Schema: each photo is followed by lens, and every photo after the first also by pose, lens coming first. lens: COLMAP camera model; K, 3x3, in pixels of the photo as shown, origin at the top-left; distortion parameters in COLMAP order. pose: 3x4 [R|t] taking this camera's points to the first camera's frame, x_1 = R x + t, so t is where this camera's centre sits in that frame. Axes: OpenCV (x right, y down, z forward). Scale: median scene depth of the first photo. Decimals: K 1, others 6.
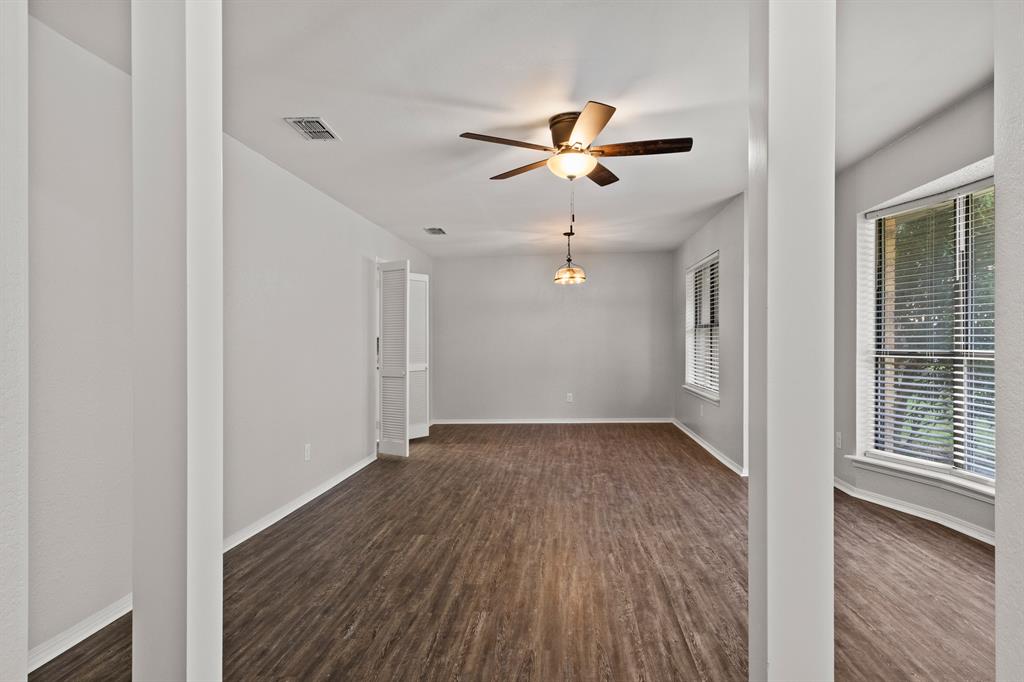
lens RADIAL K [[559.6, 0, 515.4], [0, 559.6, 340.9], [0, 0, 1]] dist [0.011282, 0.000248]
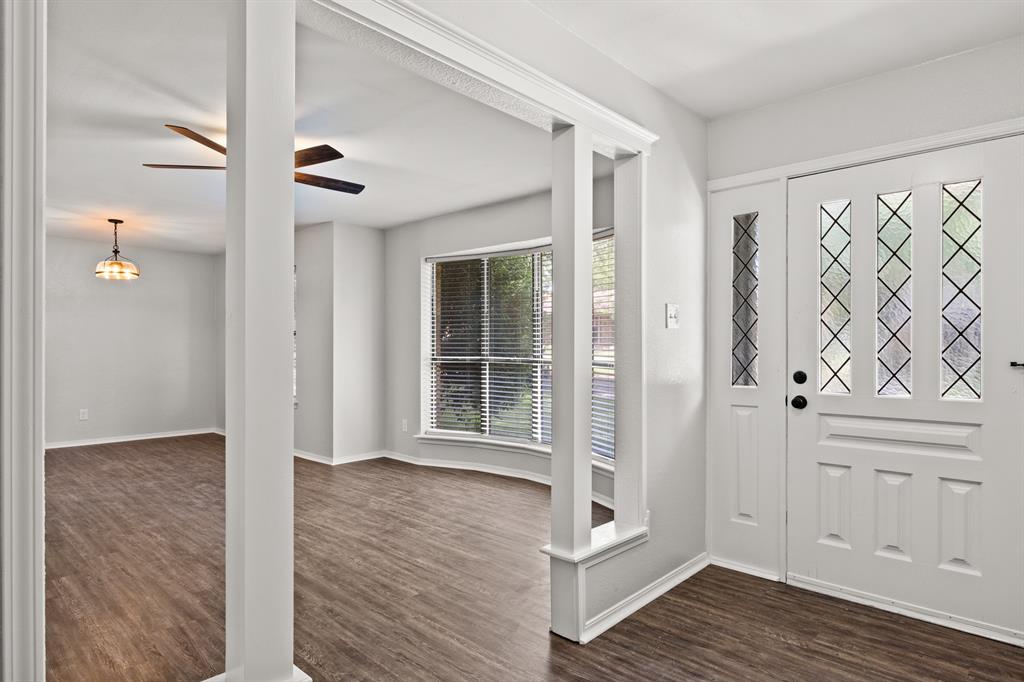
lens RADIAL K [[575.9, 0, 512.0], [0, 575.9, 341.0], [0, 0, 1]] dist [0.000023, -0.001265]
pose [[0.616694, 0.028222, 0.786697, -0.417011], [-0.015398, 0.999598, -0.023789, 0.007891], [-0.787053, 0.002557, 0.616881, -0.042454]]
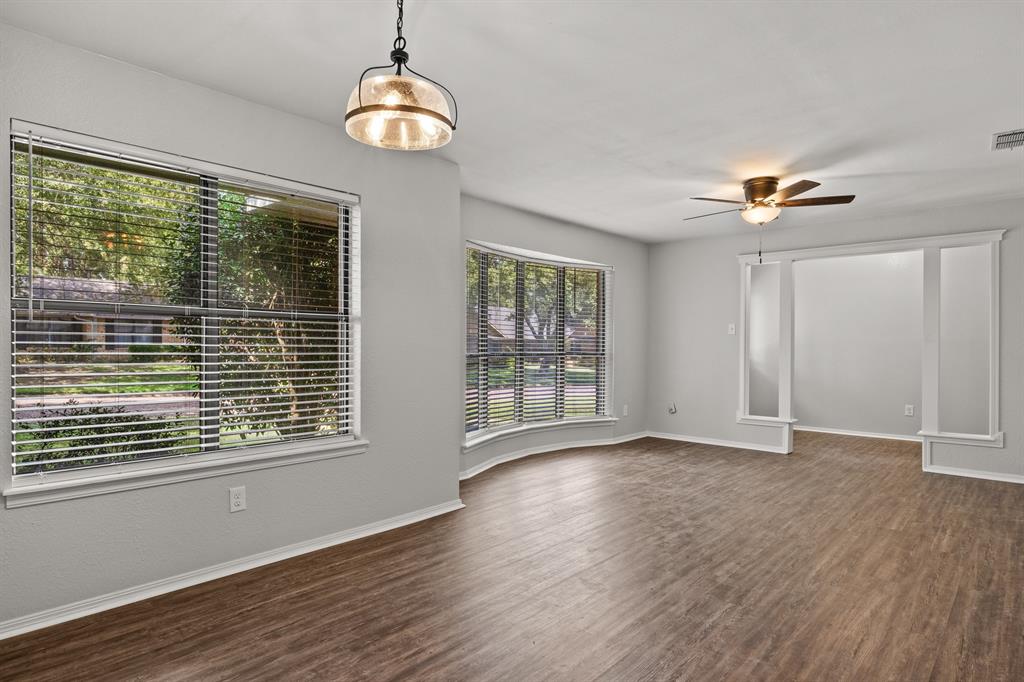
lens RADIAL K [[575.9, 0, 512.0], [0, 575.9, 341.0], [0, 0, 1]] dist [0.000023, -0.001265]
pose [[-0.797487, 0.015873, 0.603128, -0.242288], [0.010079, 0.999865, -0.012988, 0.003602], [-0.603252, -0.004279, -0.797539, 2.186727]]
